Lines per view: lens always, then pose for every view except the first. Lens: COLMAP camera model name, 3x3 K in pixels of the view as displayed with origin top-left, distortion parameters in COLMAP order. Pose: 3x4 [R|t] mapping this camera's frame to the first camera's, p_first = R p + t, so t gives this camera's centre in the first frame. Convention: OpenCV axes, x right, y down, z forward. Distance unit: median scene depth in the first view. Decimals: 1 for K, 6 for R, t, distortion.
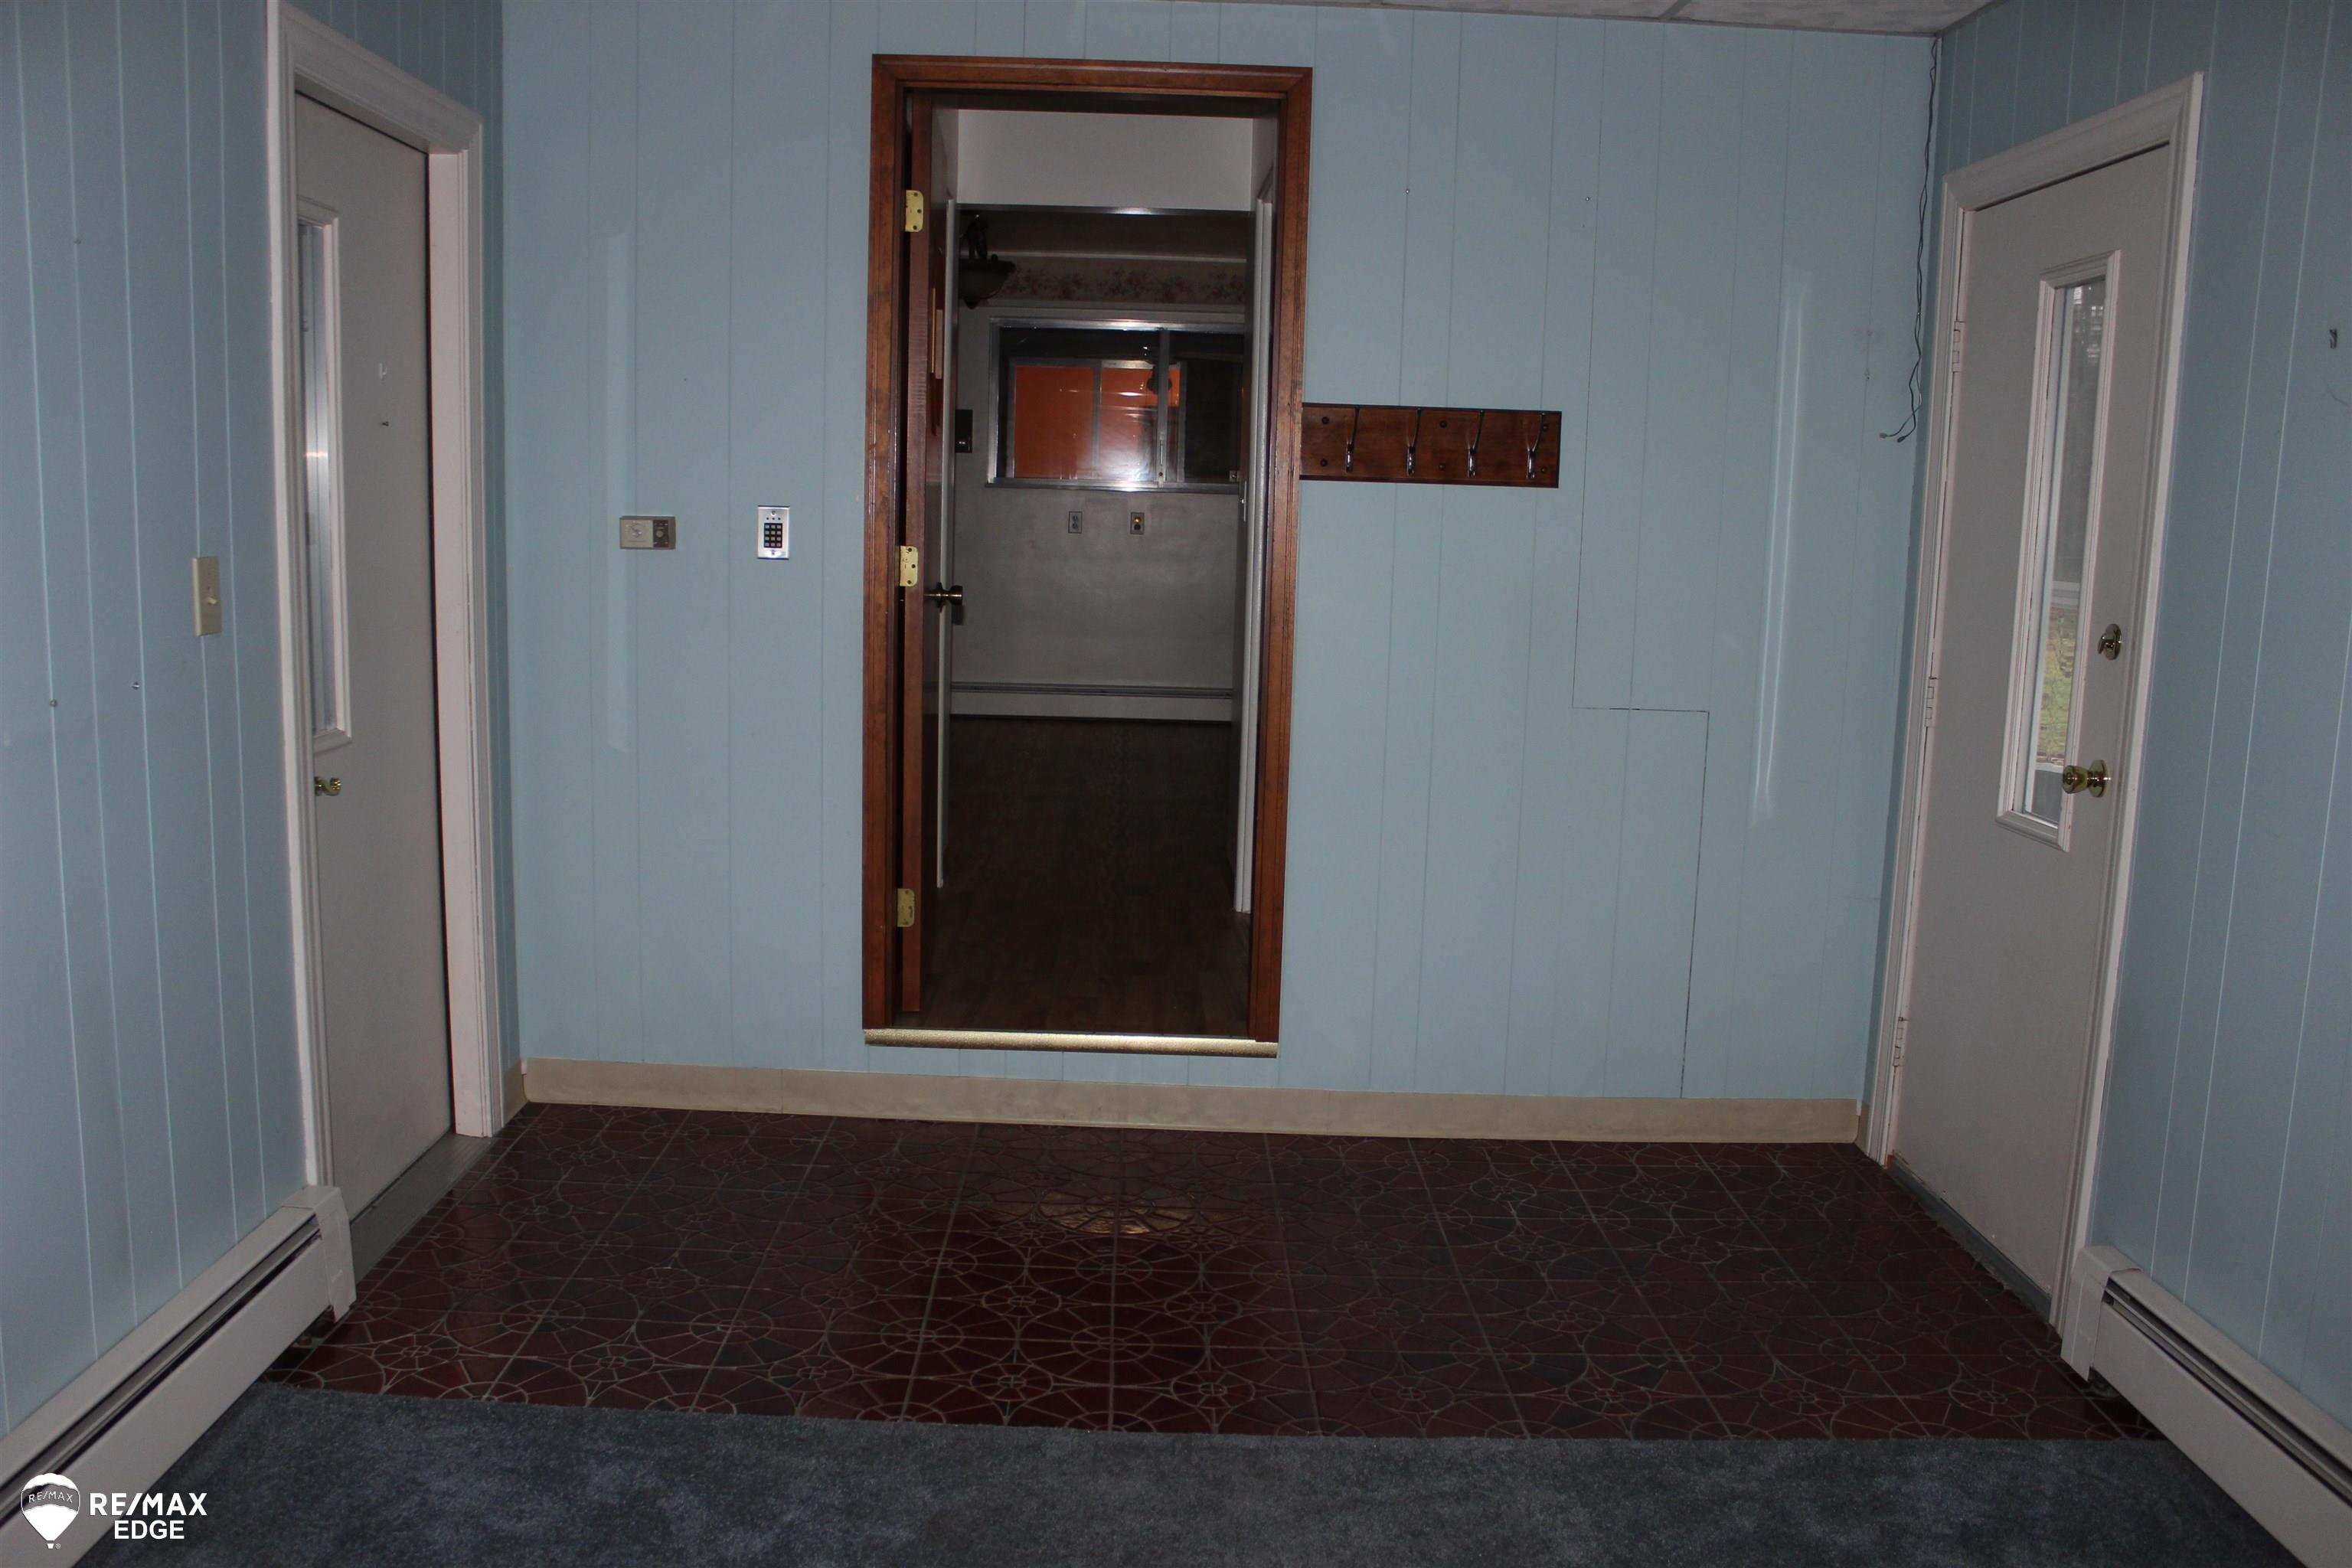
lens RADIAL K [[1955.0, 0, 1175.8], [0, 1955.0, 807.5], [0, 0, 1]] dist [-0.160883, 0.140485]
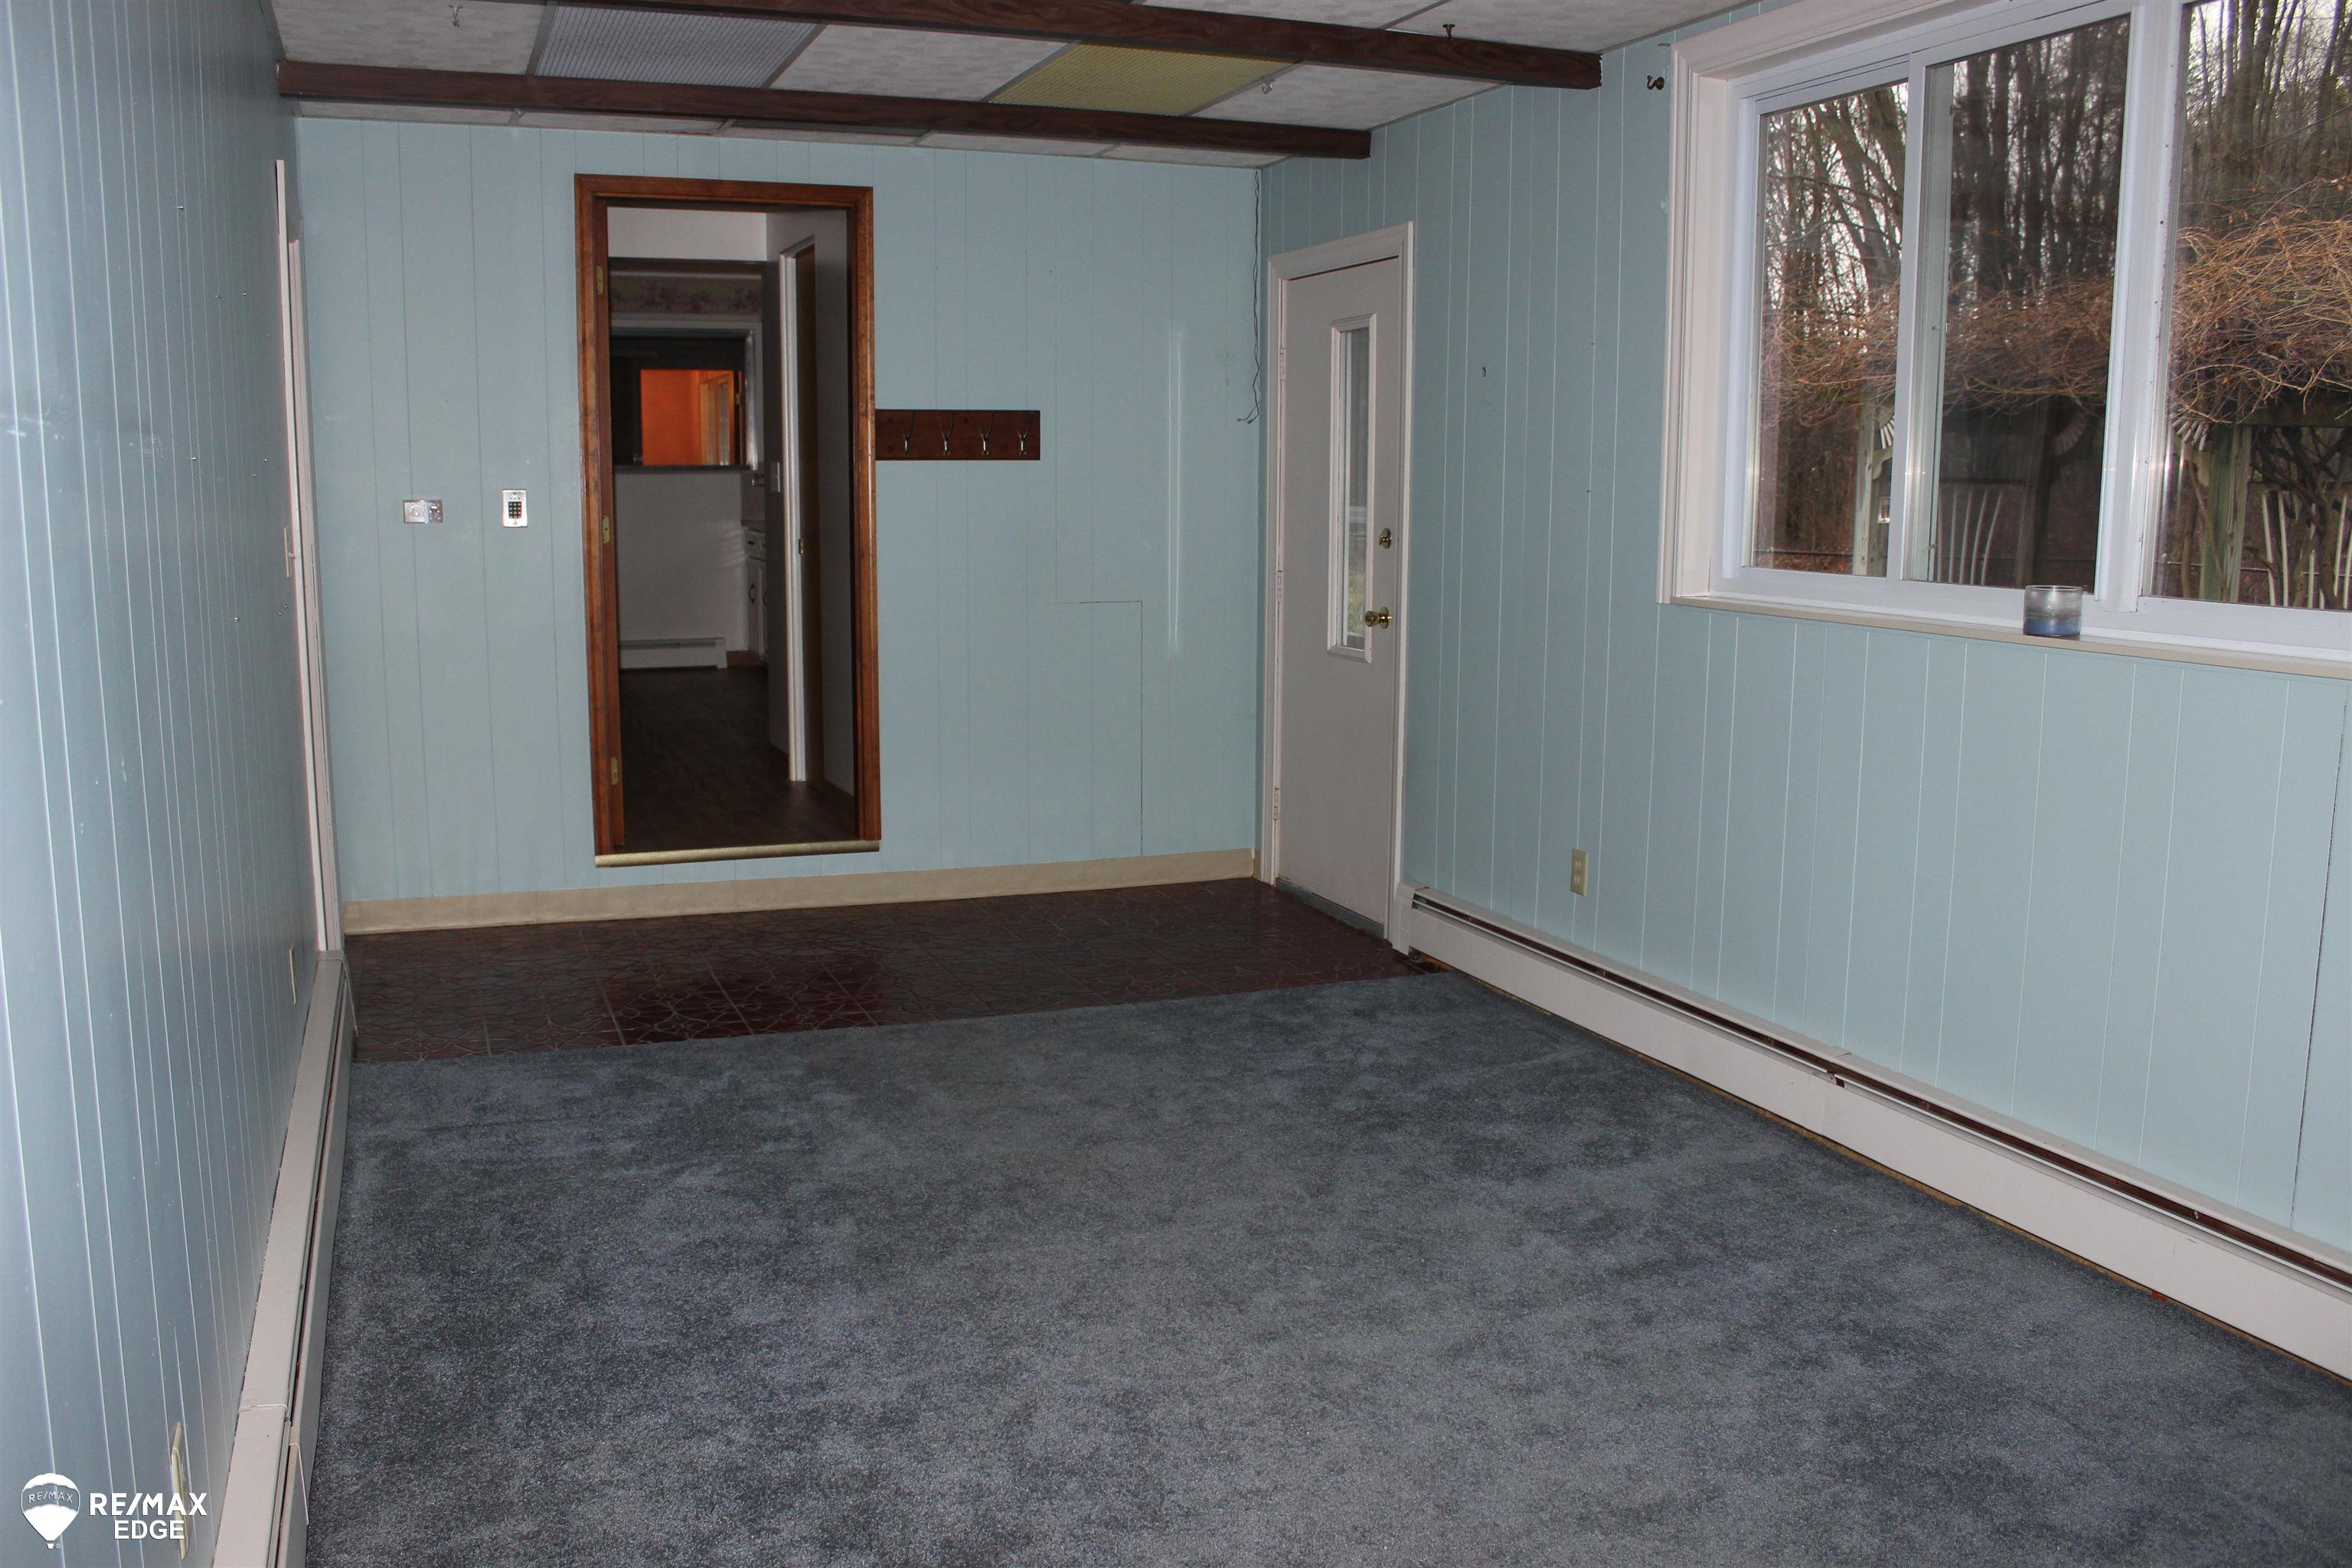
lens RADIAL K [[1955.0, 0, 1175.8], [0, 1955.0, 807.5], [0, 0, 1]] dist [-0.160883, 0.140485]
pose [[0.934898, -0.082174, 0.345273, -0.269272], [0.076724, 0.996617, 0.029445, 0.075884], [-0.346525, -0.001037, 0.938040, -0.507430]]
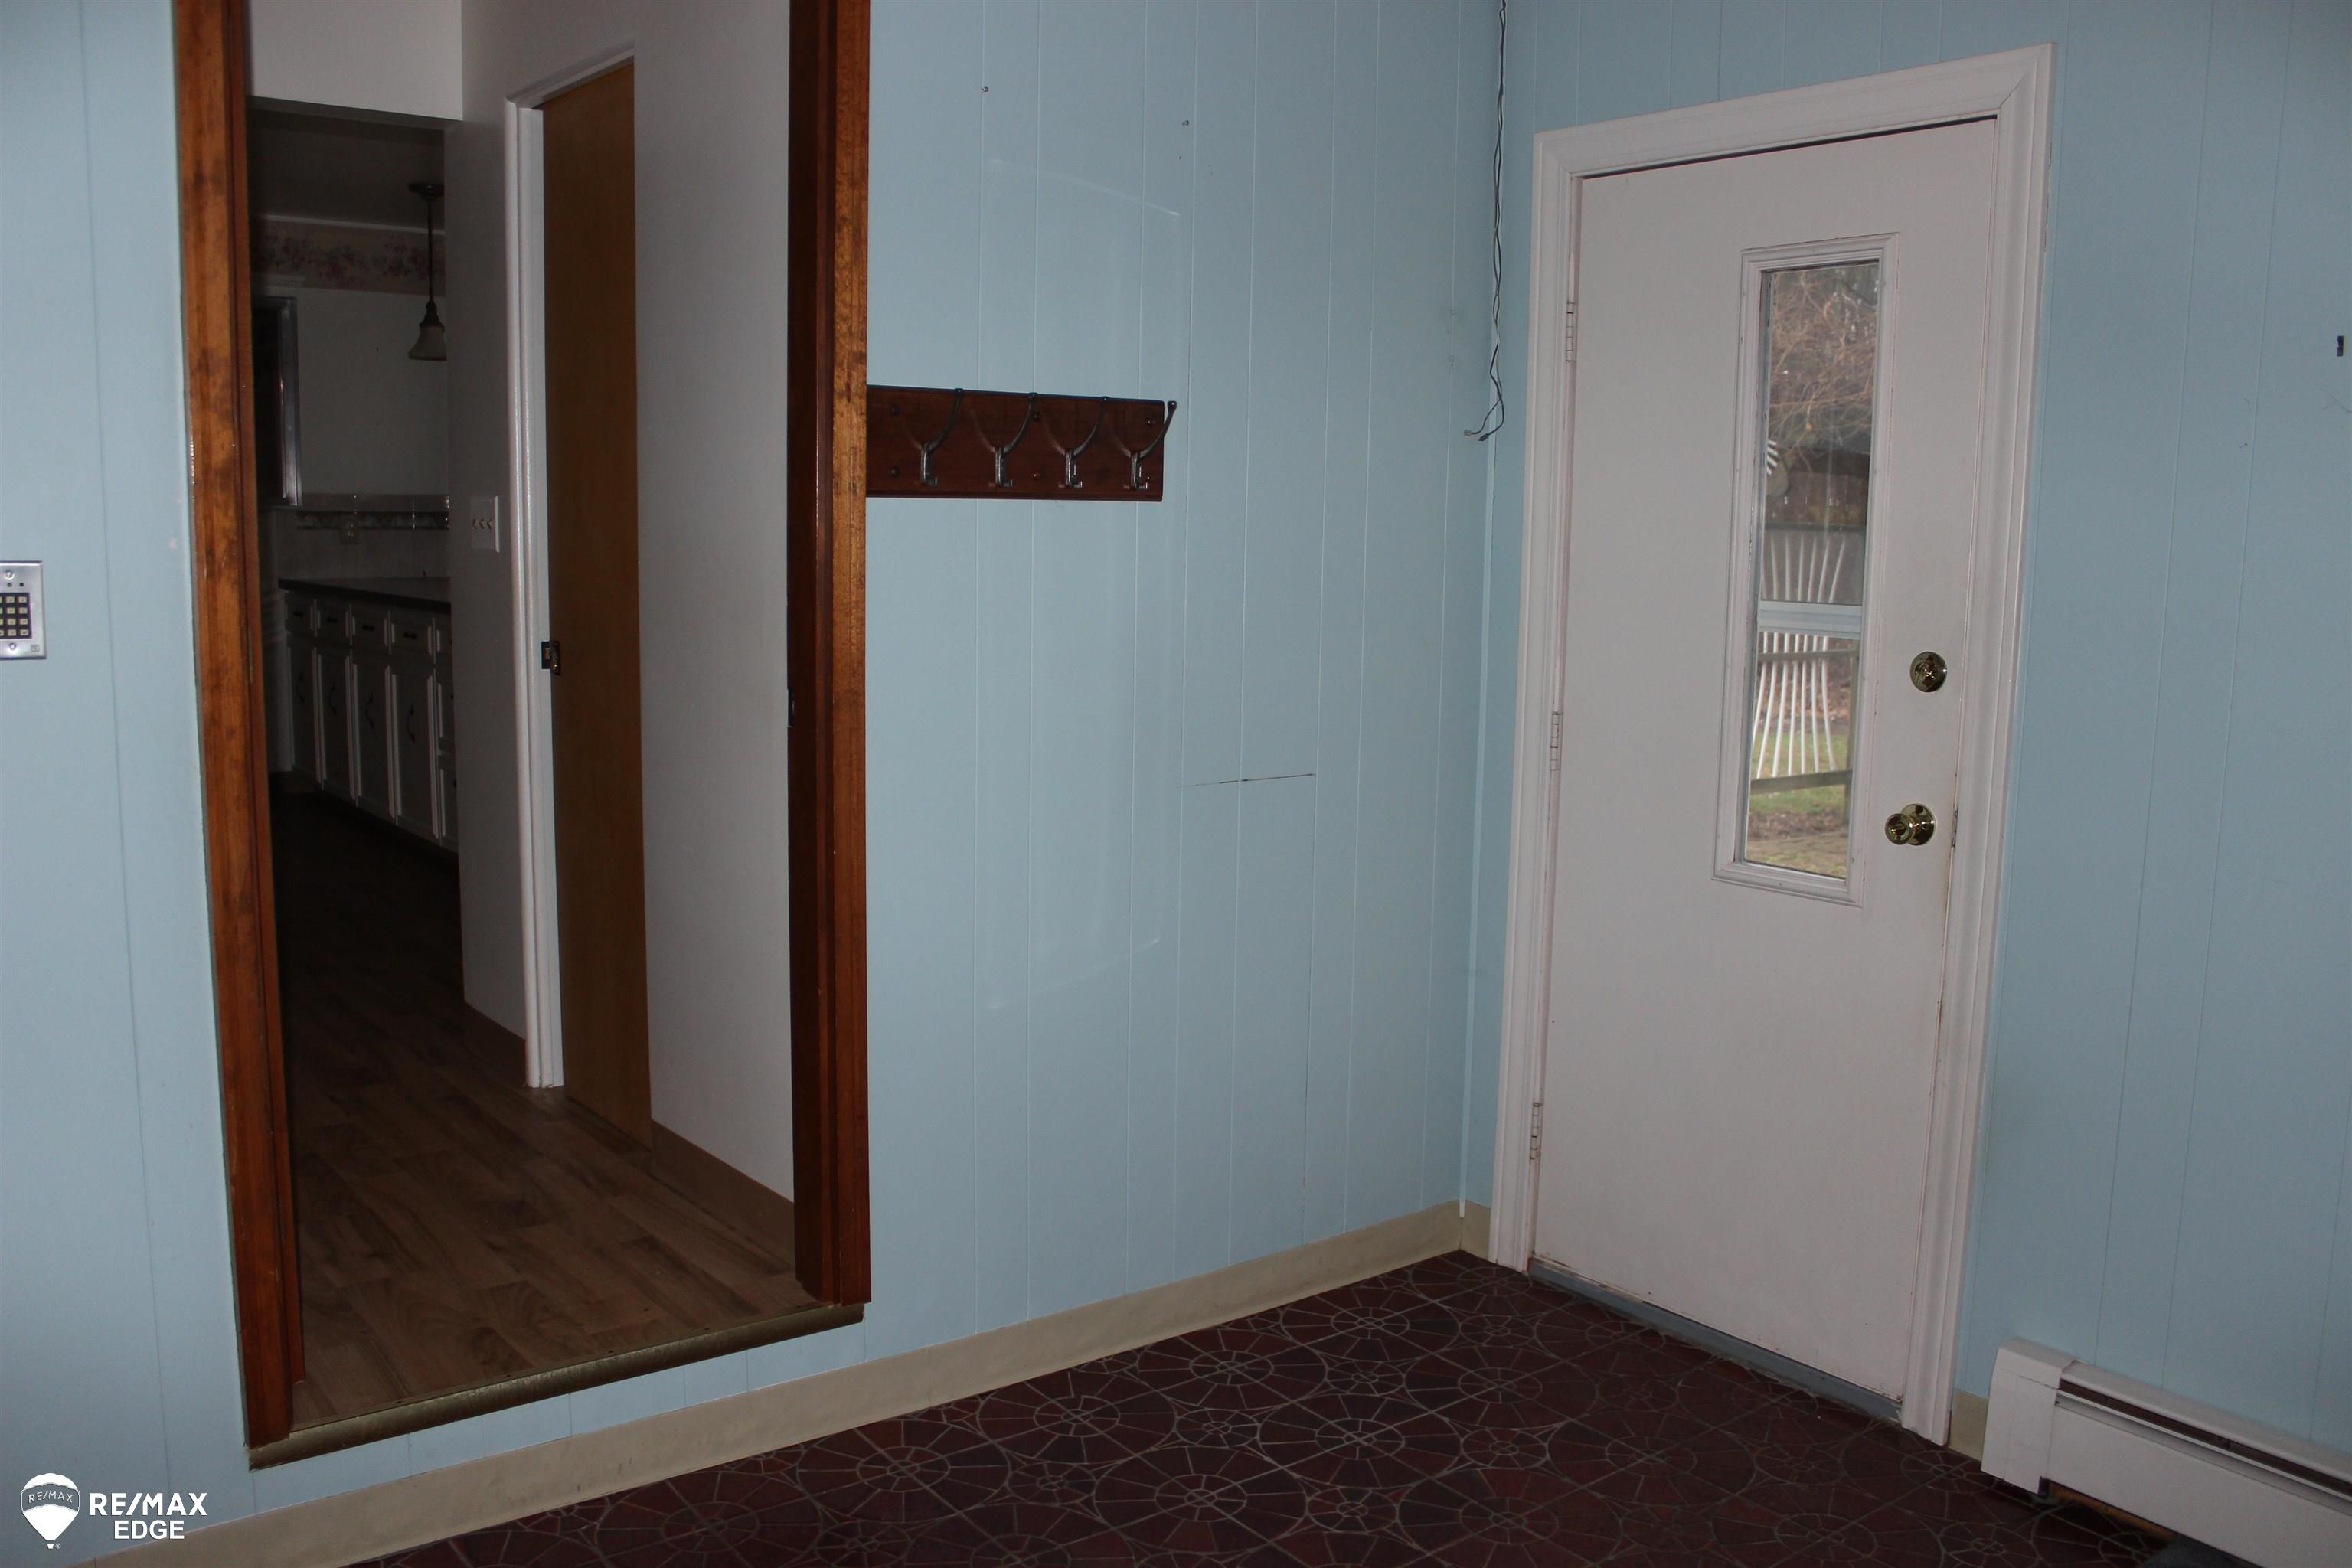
lens RADIAL K [[1955.0, 0, 1175.8], [0, 1955.0, 807.5], [0, 0, 1]] dist [-0.160883, 0.140485]
pose [[0.799770, -0.102702, 0.591456, -0.274730], [0.099694, 0.994298, 0.037845, -0.077892], [-0.591970, 0.028697, 0.805449, 0.402789]]
